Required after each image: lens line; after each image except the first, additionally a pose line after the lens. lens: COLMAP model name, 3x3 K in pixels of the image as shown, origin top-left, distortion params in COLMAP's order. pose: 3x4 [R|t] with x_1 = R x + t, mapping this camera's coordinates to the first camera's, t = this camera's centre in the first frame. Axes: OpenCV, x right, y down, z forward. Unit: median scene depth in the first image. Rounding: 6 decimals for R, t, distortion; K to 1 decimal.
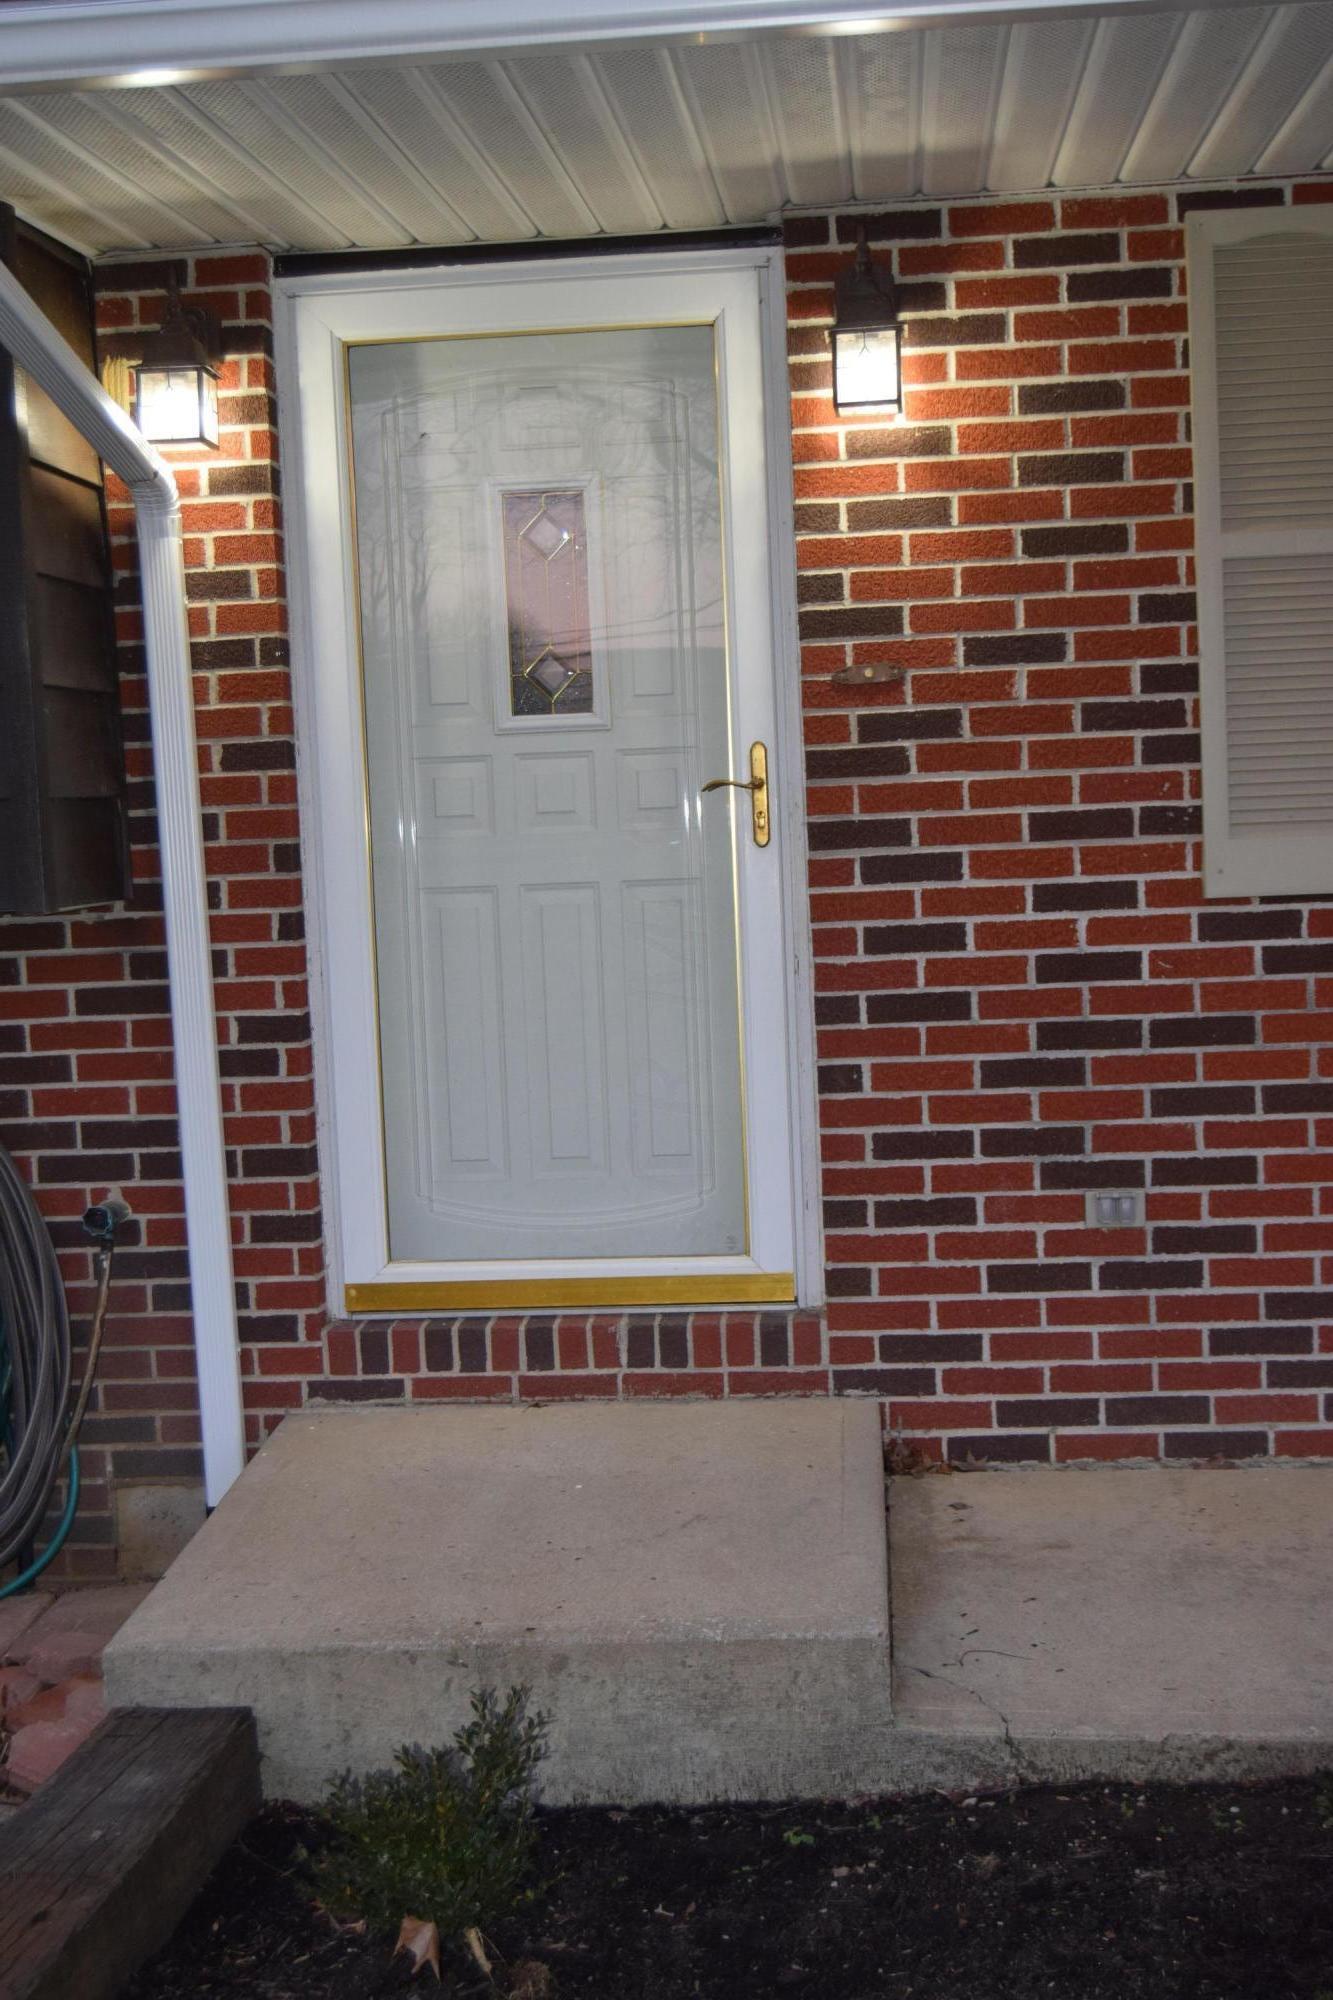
lens RADIAL K [[2425.7, 0, 666.5], [0, 2425.7, 1000.0], [0, 0, 1]] dist [-0.011840, -0.020404]
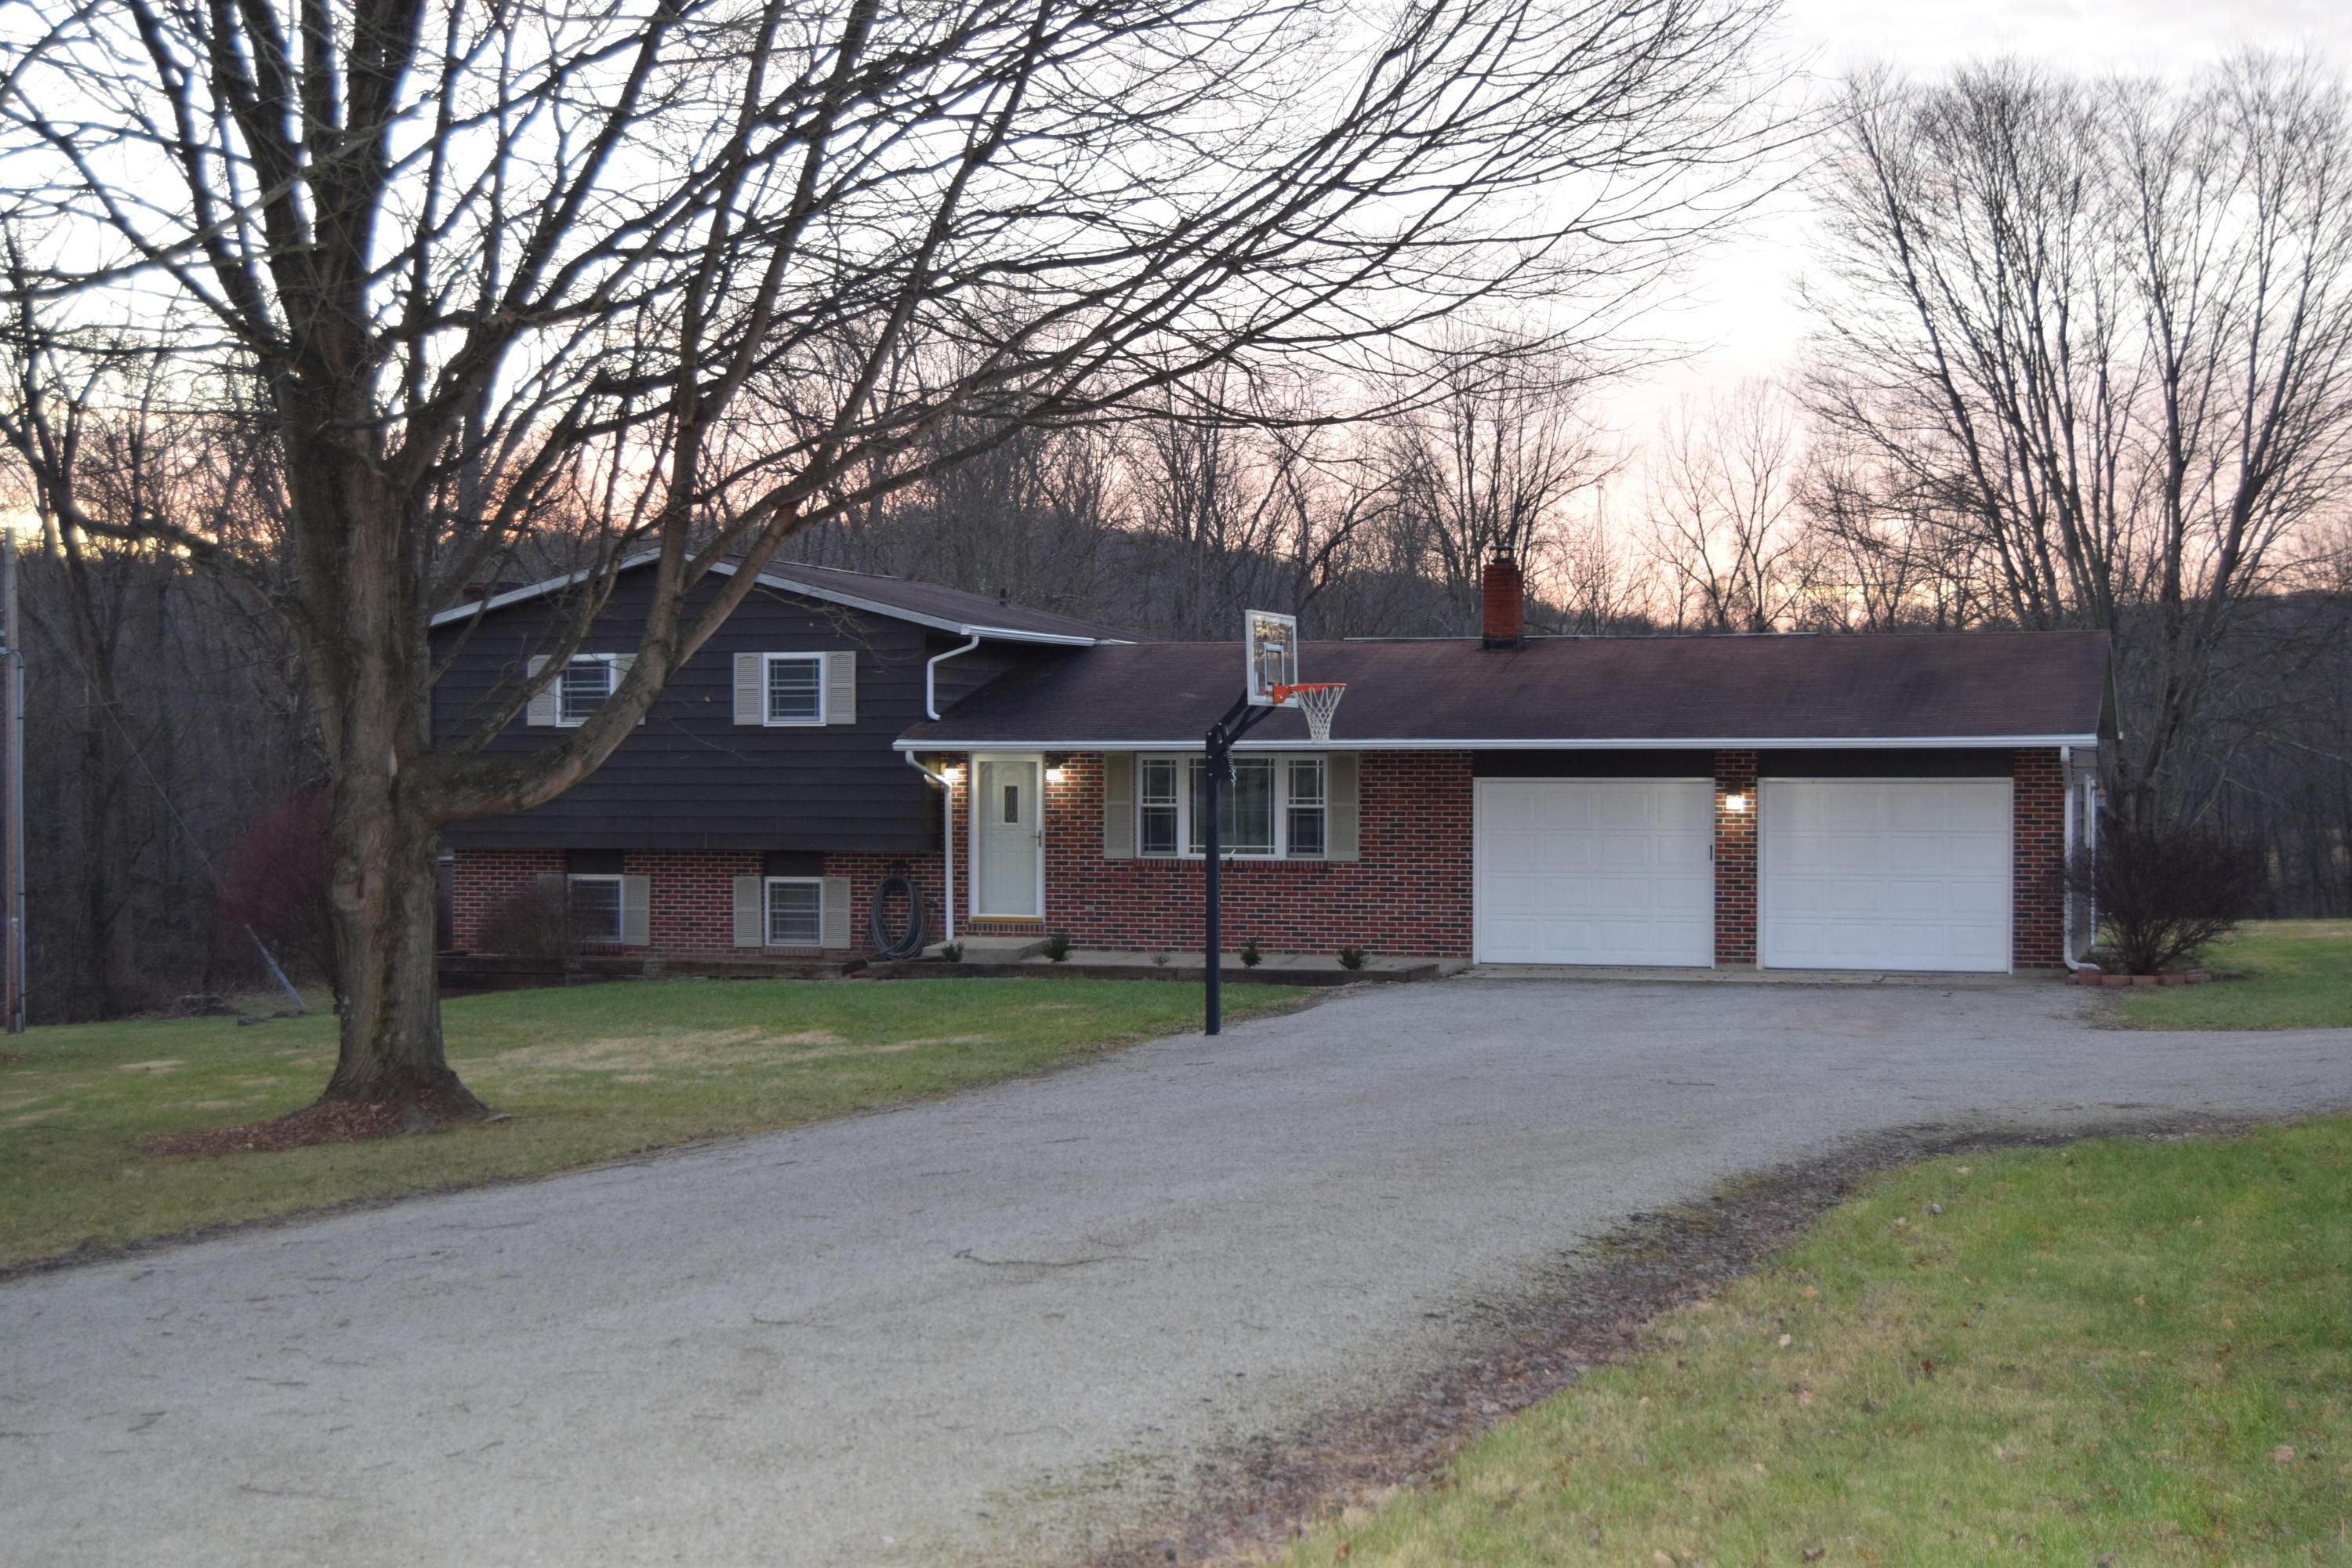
lens RADIAL K [[3187.9, 0, 1176.0], [0, 3187.9, 784.0], [0, 0, 1]] dist [-0.005821, -0.012227]
pose [[0.973147, 0.044363, -0.225870, 2.203352], [-0.058056, 0.996833, -0.054343, 0.197201], [0.222744, 0.065997, 0.972640, -6.816806]]
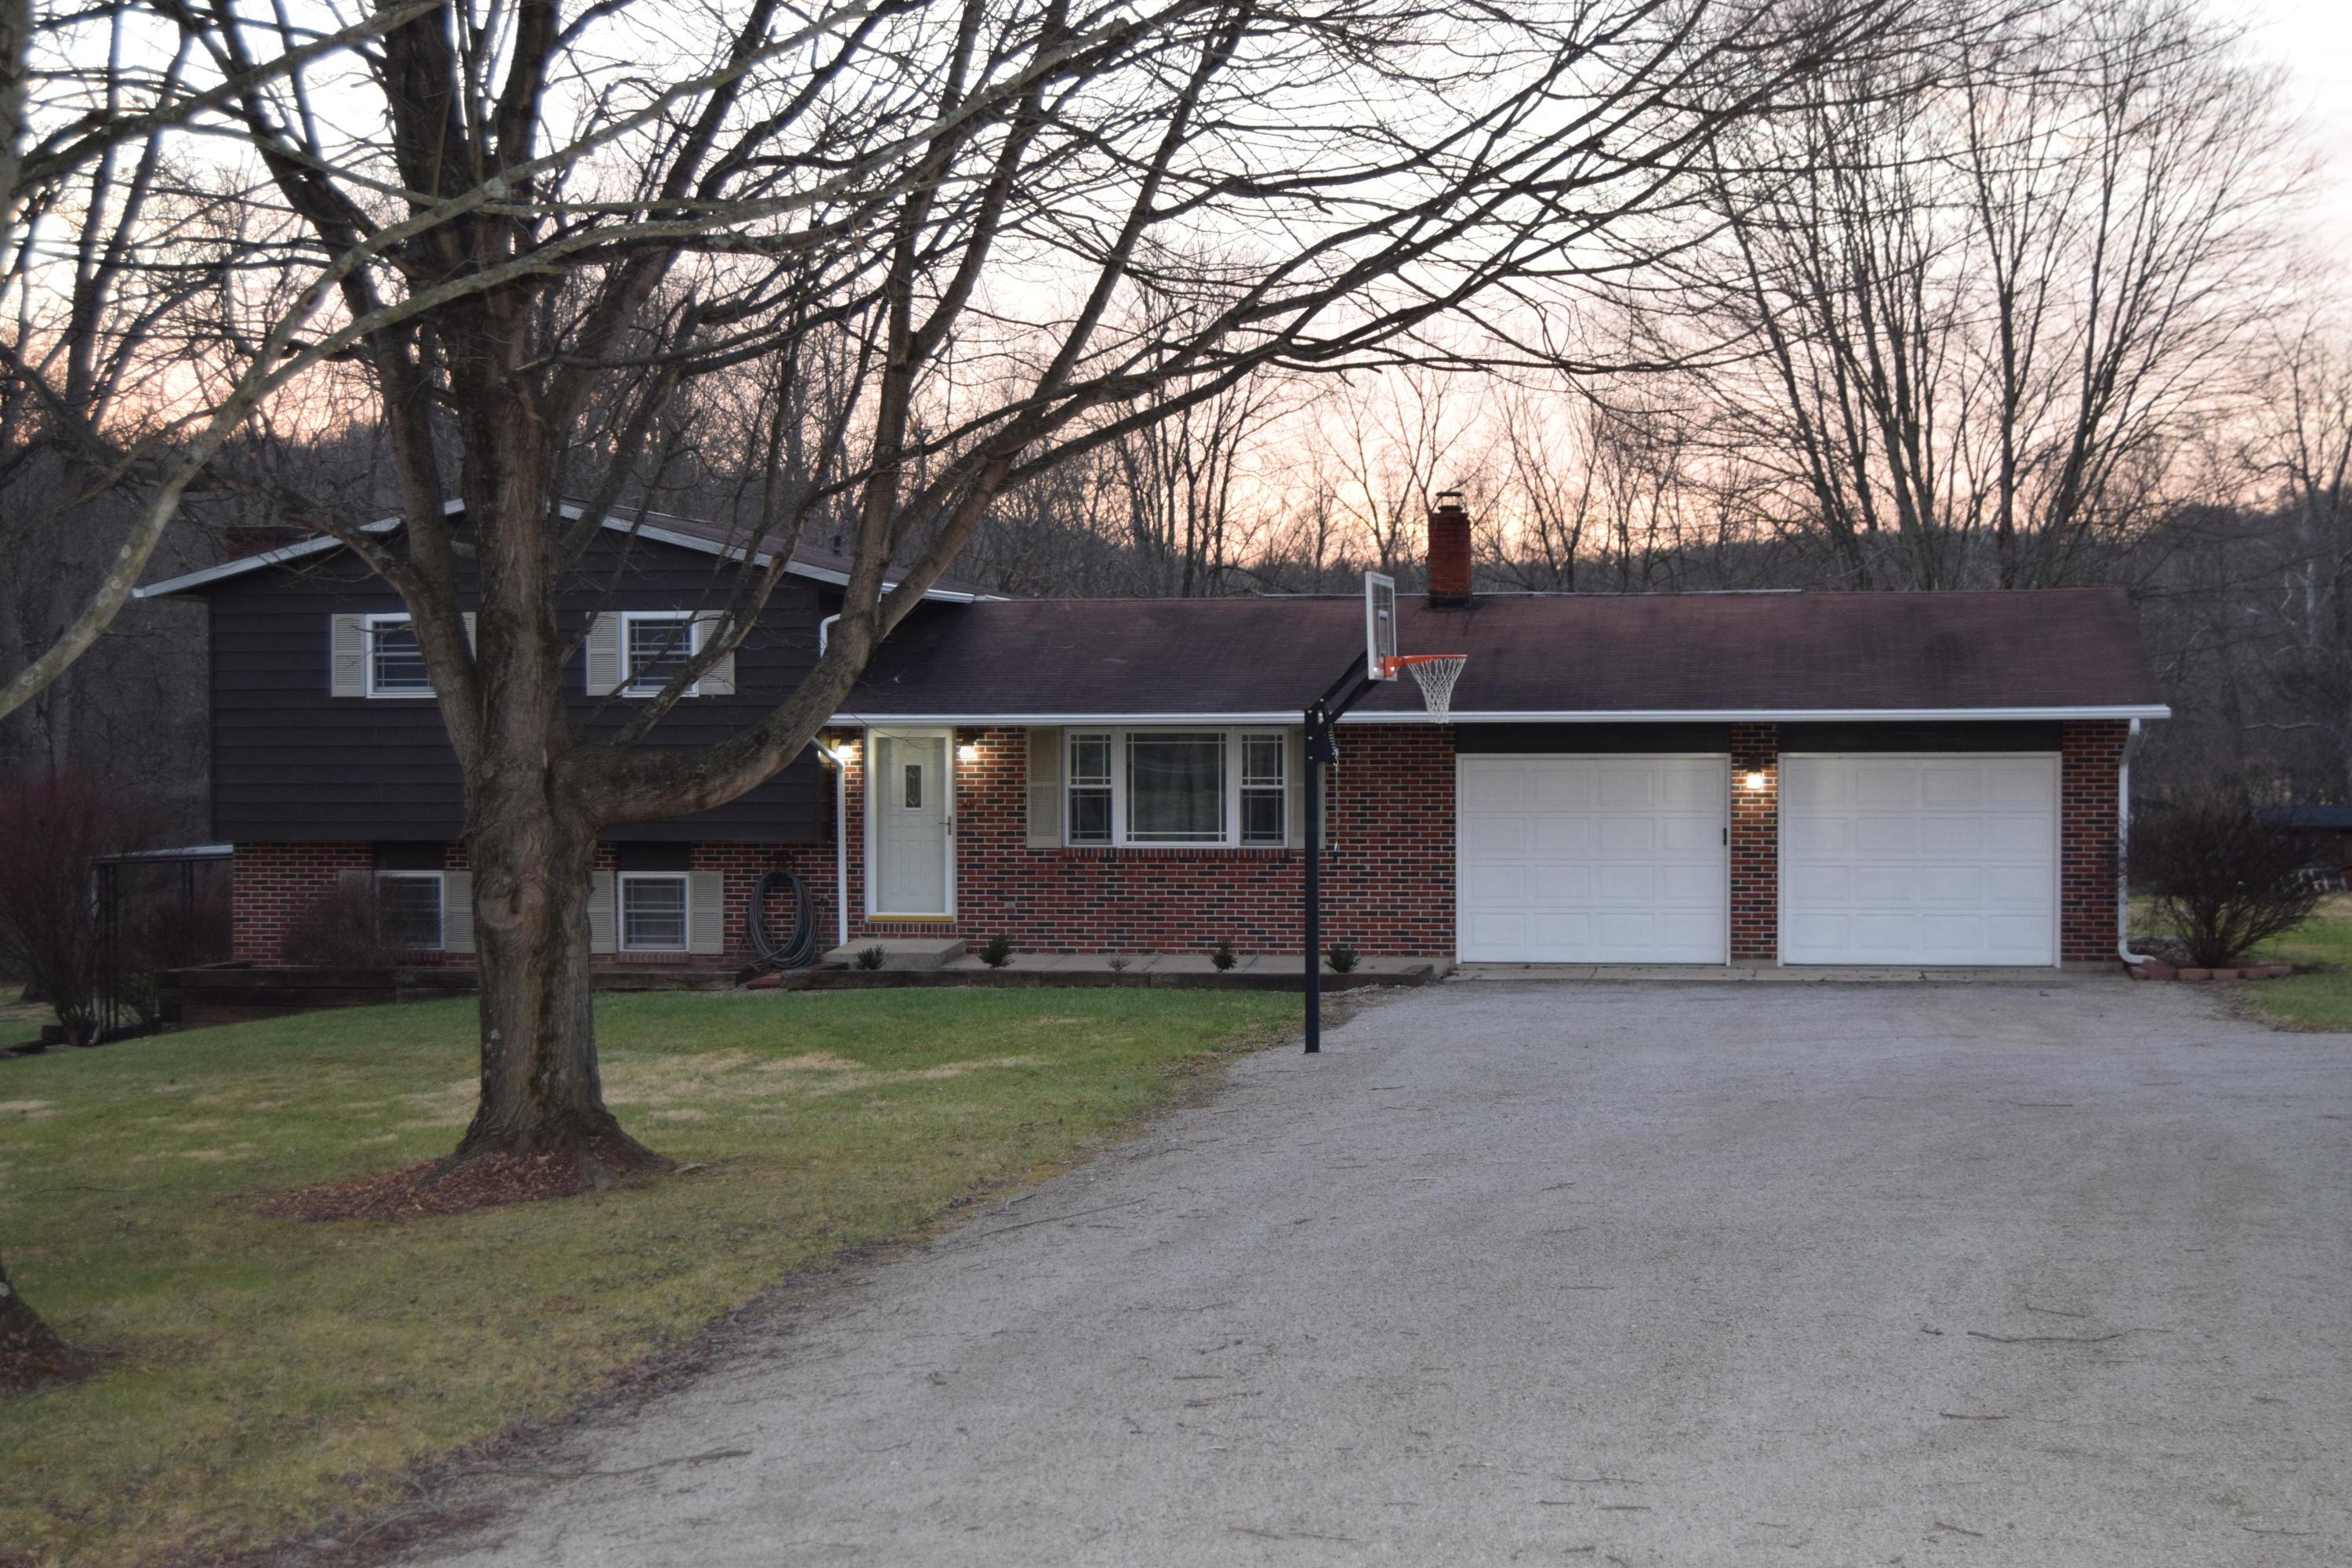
lens RADIAL K [[3644.2, 0, 1176.0], [0, 3644.2, 784.0], [0, 0, 1]] dist [0.001486, 0.029506]
pose [[0.995359, 0.041076, -0.087024, 1.240442], [-0.045596, 0.997678, -0.050602, 0.209407], [0.084743, 0.054335, 0.994920, -7.005208]]
